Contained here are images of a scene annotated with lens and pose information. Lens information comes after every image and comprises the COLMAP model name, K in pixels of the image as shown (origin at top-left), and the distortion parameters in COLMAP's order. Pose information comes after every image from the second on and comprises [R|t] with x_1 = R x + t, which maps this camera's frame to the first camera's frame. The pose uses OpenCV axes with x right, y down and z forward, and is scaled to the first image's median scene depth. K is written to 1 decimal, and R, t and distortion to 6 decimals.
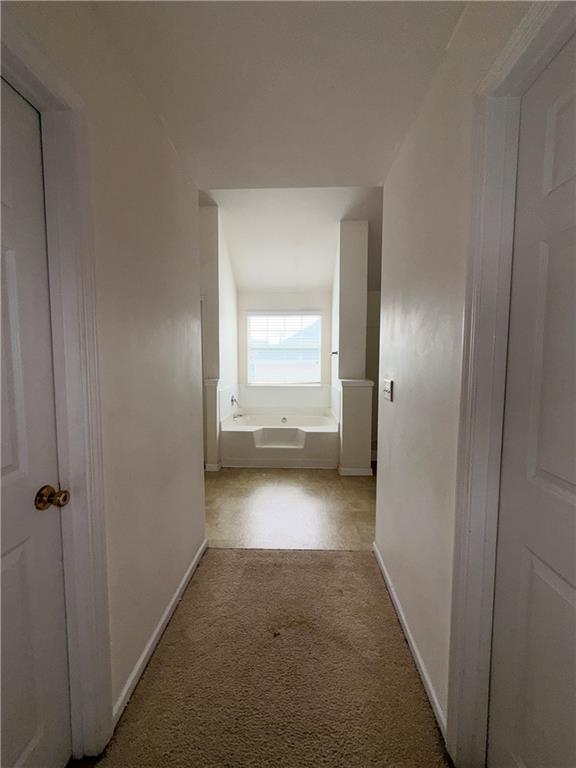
lens RADIAL K [[307.1, 0, 285.6], [0, 307.1, 382.6], [0, 0, 1]] dist [0.004496, -0.000074]
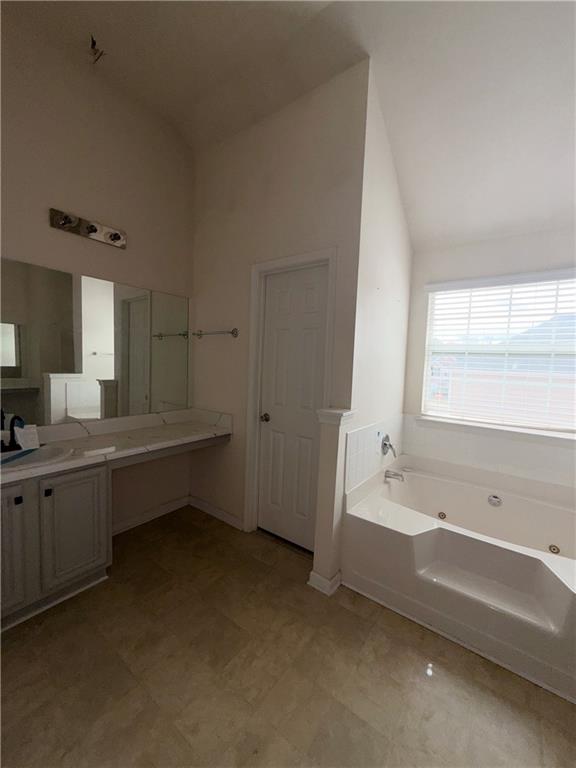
lens RADIAL K [[307.1, 0, 284.8], [0, 307.1, 377.2], [0, 0, 1]] dist [0.004496, -0.000074]
pose [[0.821749, 0.065200, -0.566107, -0.017342], [-0.081081, 0.996703, -0.002902, -0.047768], [0.564051, 0.048285, 0.824327, 0.439461]]
